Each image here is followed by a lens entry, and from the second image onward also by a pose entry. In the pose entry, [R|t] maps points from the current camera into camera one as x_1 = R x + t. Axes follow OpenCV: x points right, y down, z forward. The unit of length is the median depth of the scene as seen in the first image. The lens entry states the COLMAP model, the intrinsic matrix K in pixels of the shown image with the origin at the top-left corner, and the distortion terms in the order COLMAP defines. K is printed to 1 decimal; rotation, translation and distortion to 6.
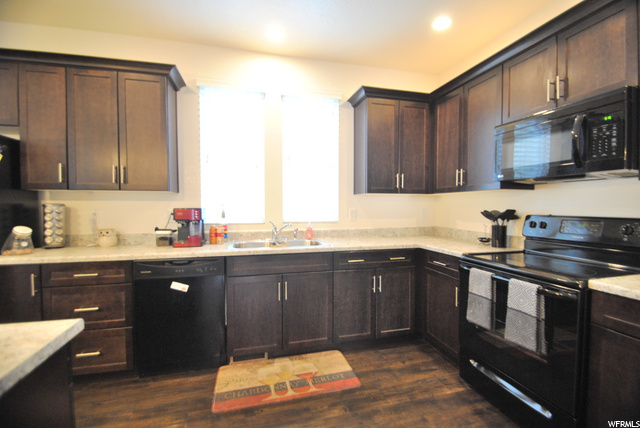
lens RADIAL K [[280.4, 0, 318.5], [0, 280.4, 213.8], [0, 0, 1]] dist [0.016999, -0.020187]
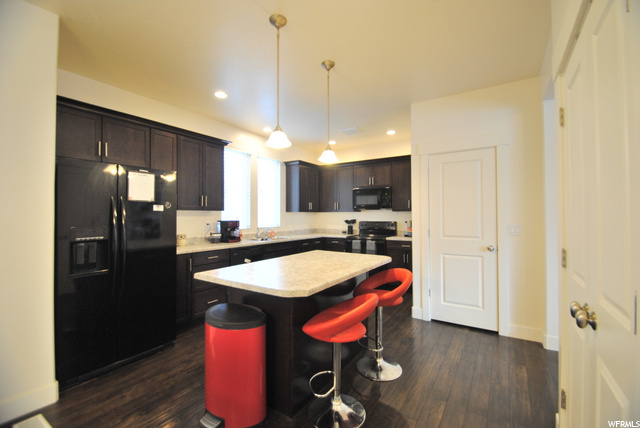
lens RADIAL K [[280.4, 0, 318.5], [0, 280.4, 213.8], [0, 0, 1]] dist [0.016999, -0.020187]
pose [[0.744978, 0.003567, 0.667080, -1.060998], [0.022174, 0.999301, -0.030106, 0.002666], [-0.666721, 0.037219, 0.744378, -0.585045]]
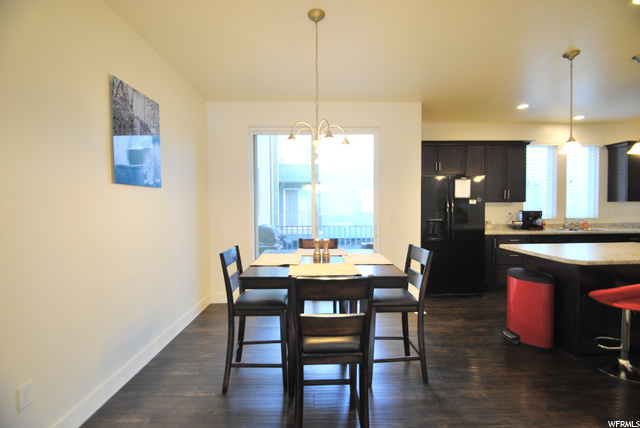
lens RADIAL K [[280.4, 0, 318.5], [0, 280.4, 213.8], [0, 0, 1]] dist [0.016999, -0.020187]
pose [[0.970313, -0.000813, -0.241852, -1.252417], [0.000092, 0.999996, -0.002992, 0.007024], [0.241853, 0.002881, 0.970309, -1.111613]]
